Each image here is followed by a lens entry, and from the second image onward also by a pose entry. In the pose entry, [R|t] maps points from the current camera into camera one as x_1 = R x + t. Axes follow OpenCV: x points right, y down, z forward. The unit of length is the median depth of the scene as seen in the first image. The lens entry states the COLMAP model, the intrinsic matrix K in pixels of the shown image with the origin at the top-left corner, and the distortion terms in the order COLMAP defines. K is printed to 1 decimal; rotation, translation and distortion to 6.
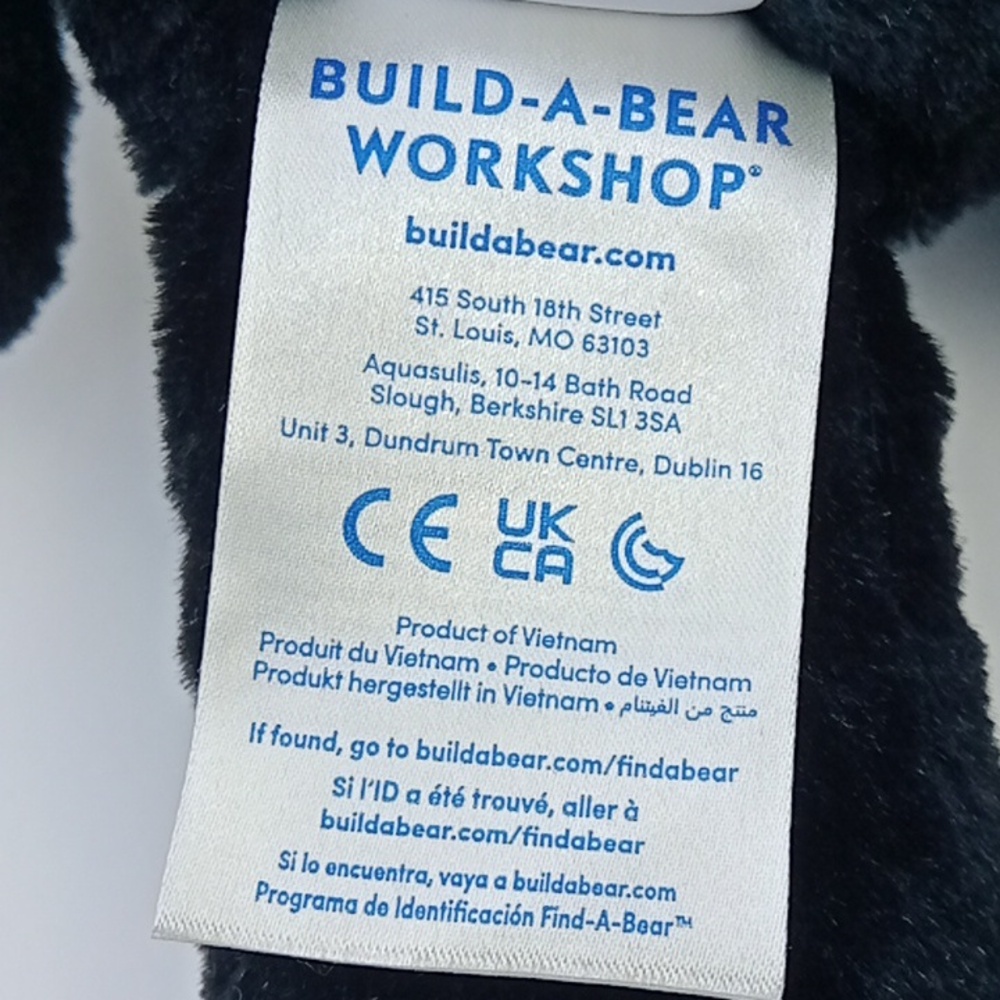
lens RADIAL K [[1679.1, 0, 480.5], [0, 1679.1, 533.1], [0, 0, 1]] dist [0.101414, 0.147058]
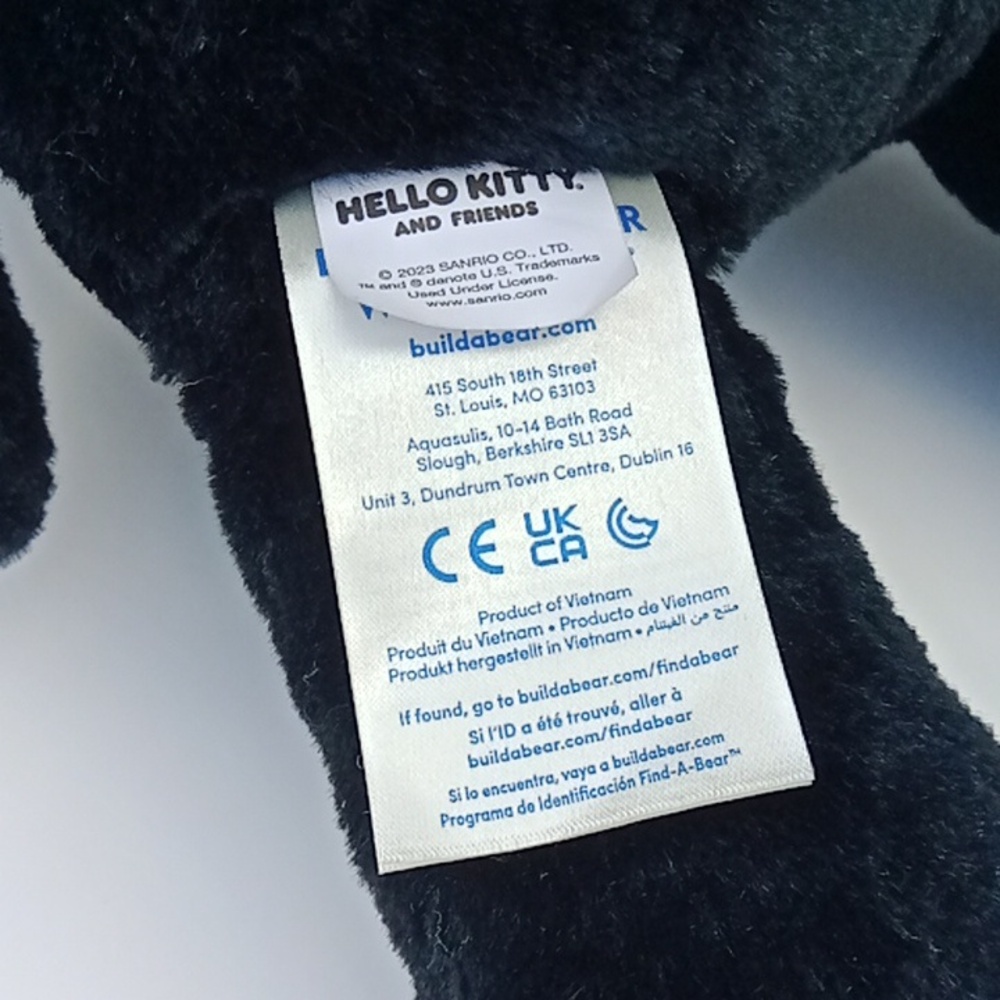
lens RADIAL K [[1679.1, 0, 480.5], [0, 1679.1, 533.1], [0, 0, 1]] dist [0.101414, 0.147058]
pose [[0.958137, -0.262307, 0.114750, -0.191601], [0.268601, 0.962288, -0.043068, 0.047002], [-0.099125, 0.072087, 0.992460, -0.404713]]
